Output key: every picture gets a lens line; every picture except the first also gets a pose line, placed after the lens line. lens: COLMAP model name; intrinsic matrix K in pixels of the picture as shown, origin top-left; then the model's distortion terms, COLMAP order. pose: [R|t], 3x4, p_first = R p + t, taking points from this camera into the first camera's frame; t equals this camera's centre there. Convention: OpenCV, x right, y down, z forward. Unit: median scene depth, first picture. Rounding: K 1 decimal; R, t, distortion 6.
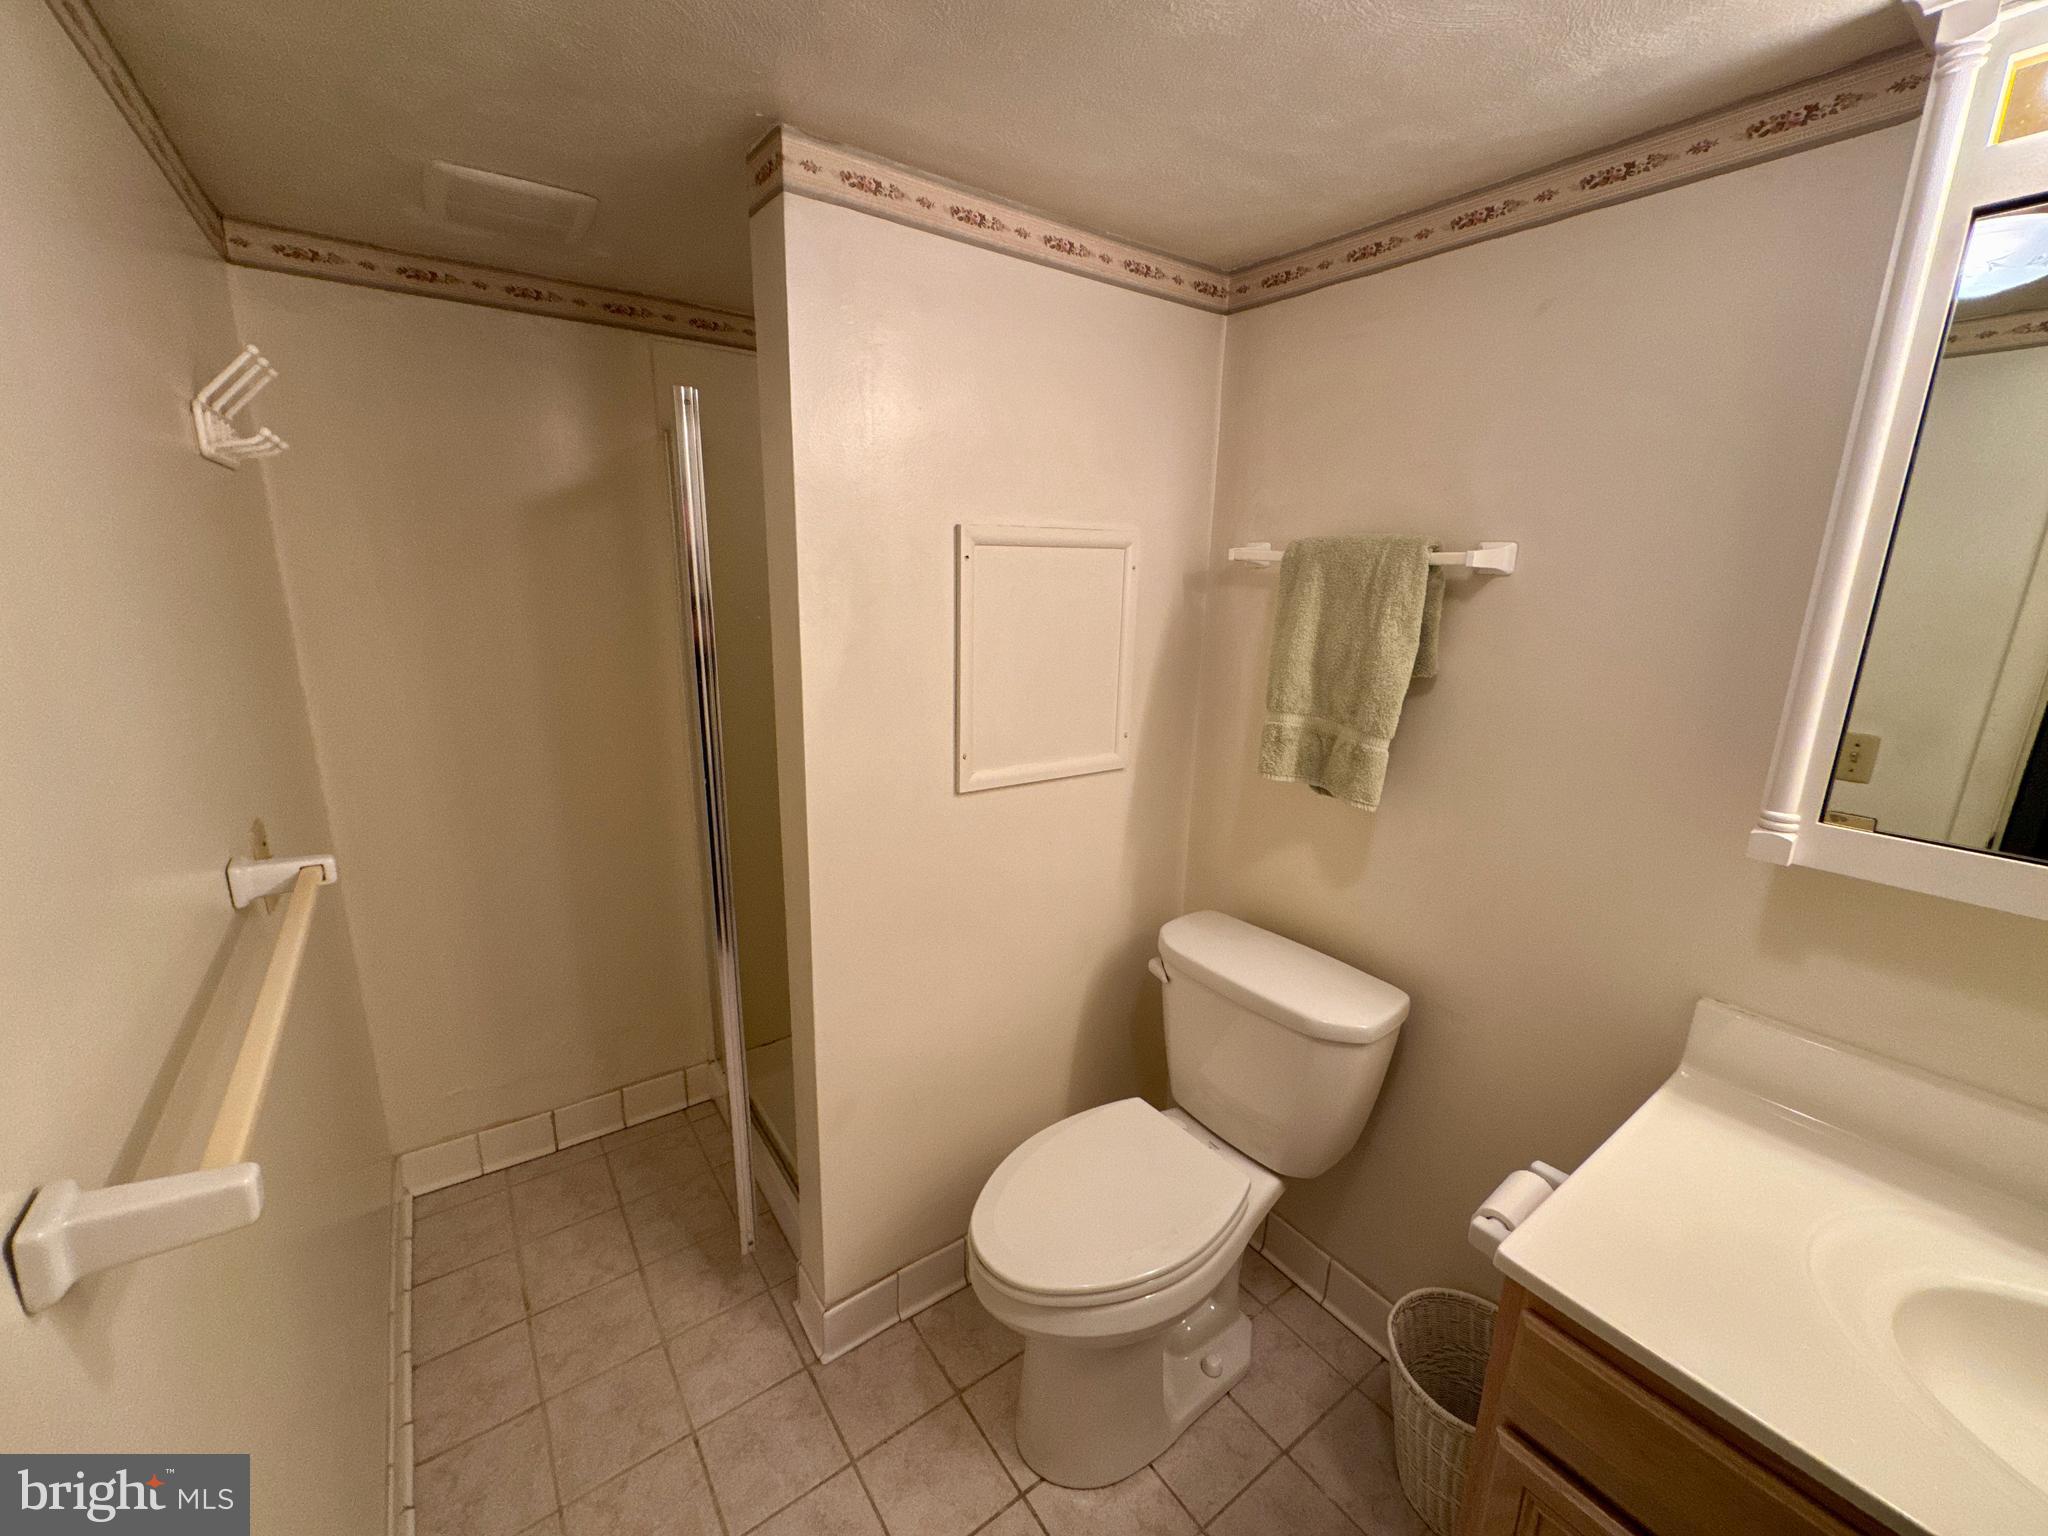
lens RADIAL K [[815.6, 0, 1021.8], [0, 815.6, 763.5], [0, 0, 1]] dist [-0.000277, -0.000308]
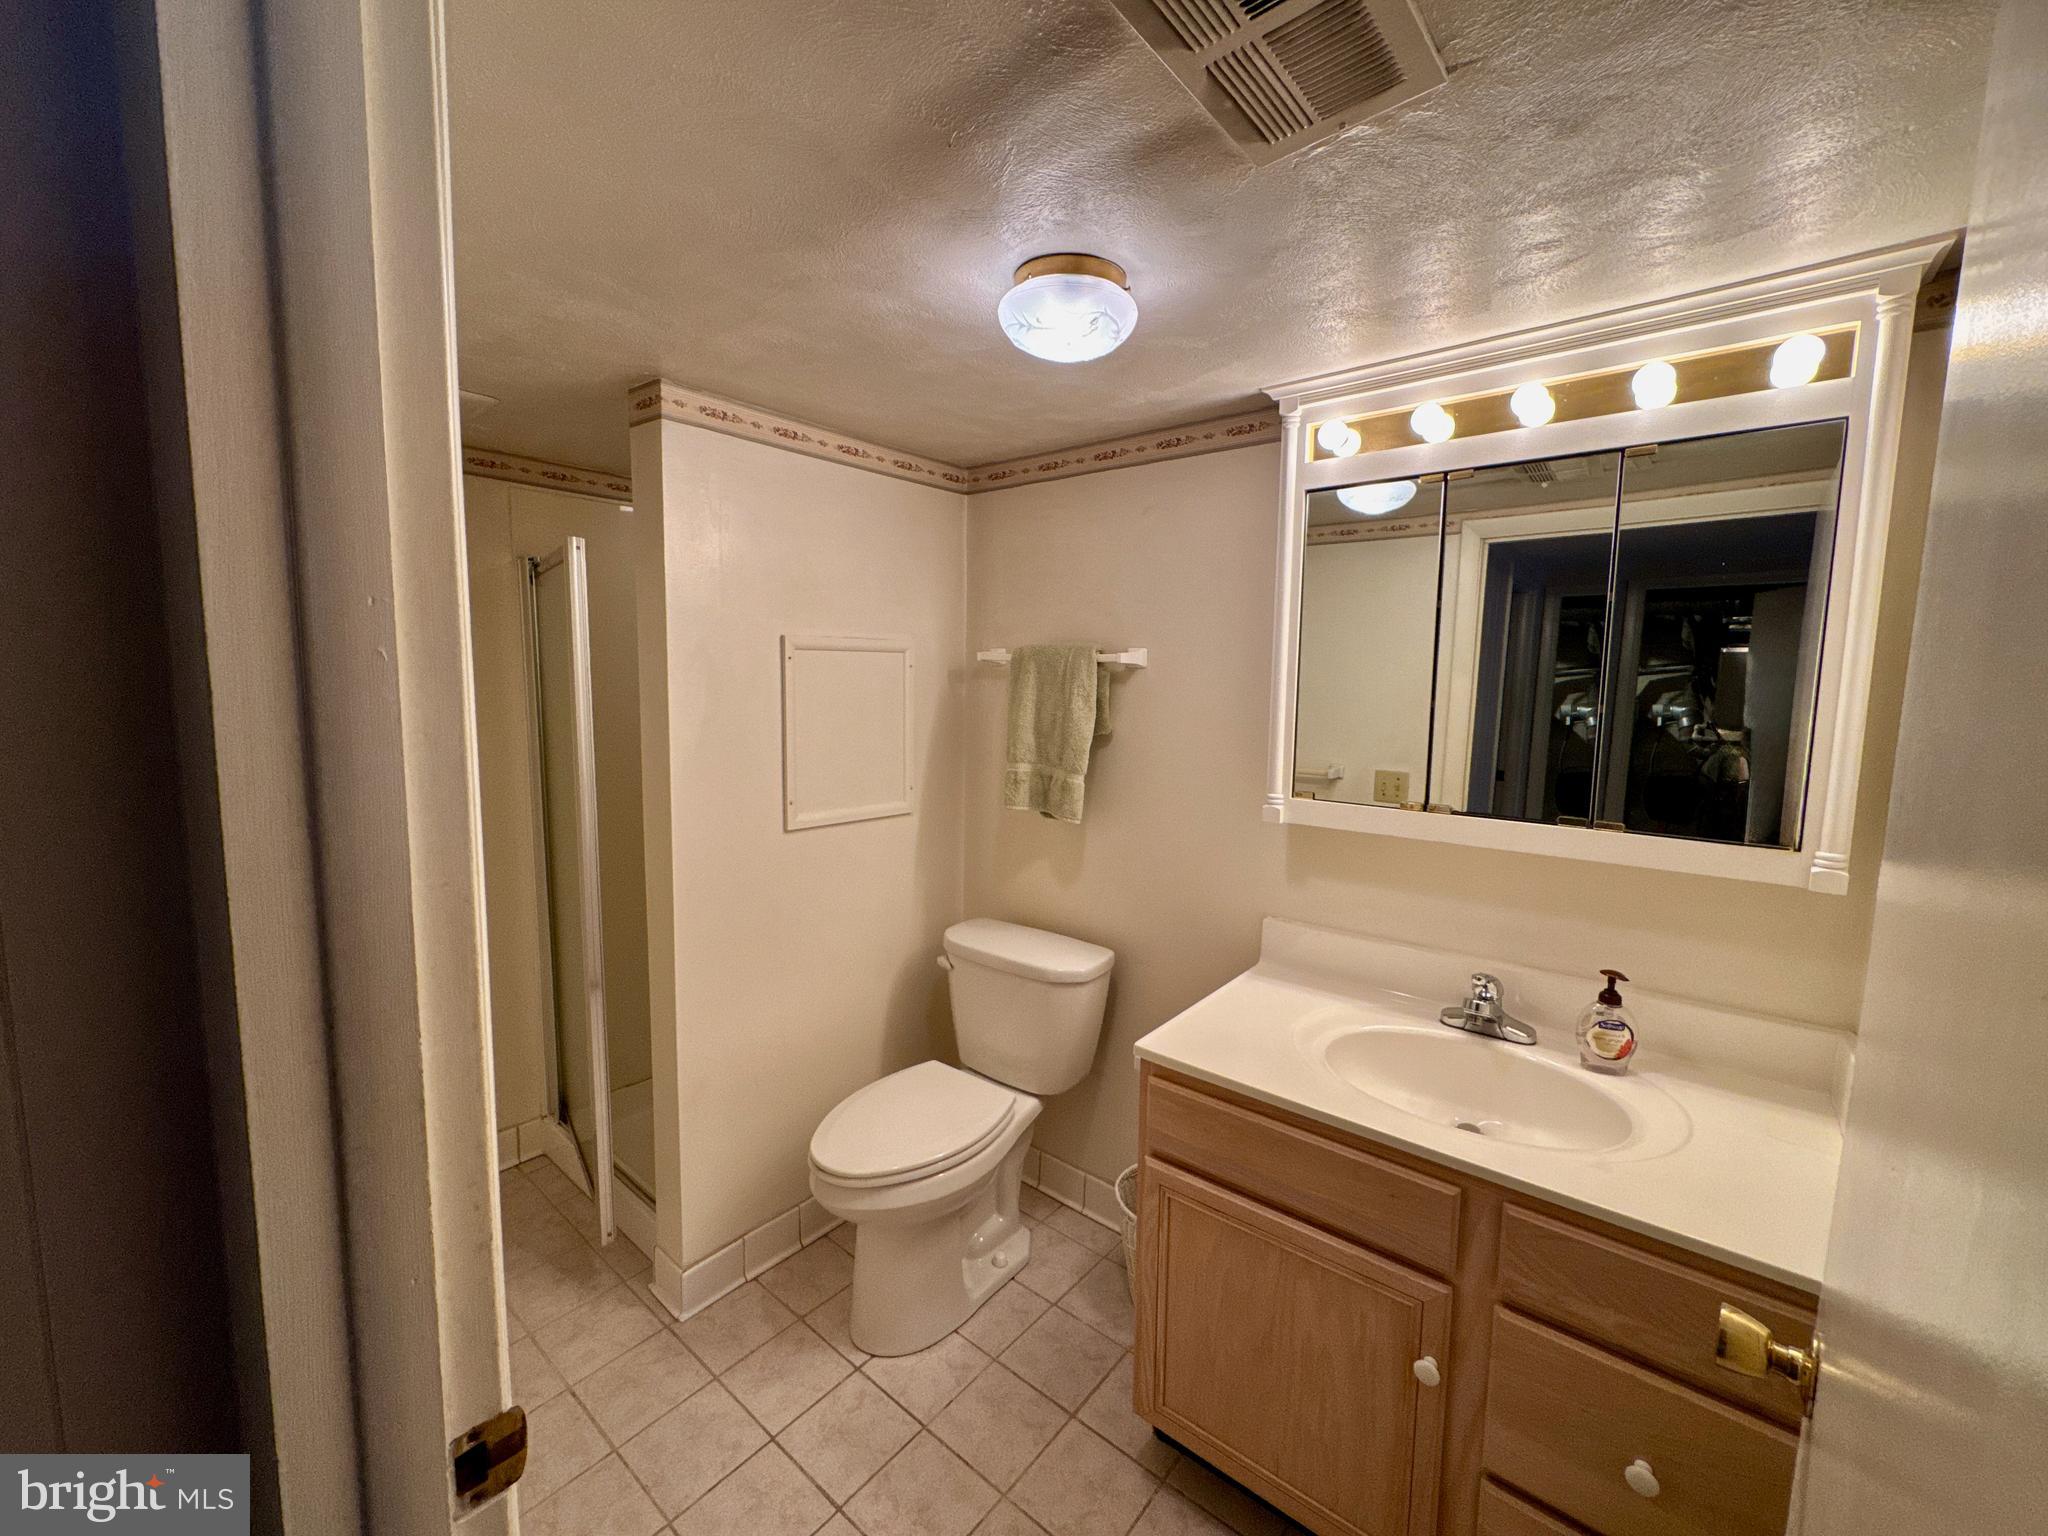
lens RADIAL K [[815.6, 0, 1018.9], [0, 815.6, 763.6], [0, 0, 1]] dist [-0.000277, -0.000308]
pose [[0.968311, -0.033593, 0.247477, -0.038225], [0.064698, 0.990826, -0.118651, 0.114658], [-0.241221, 0.130902, 0.961601, -0.404820]]
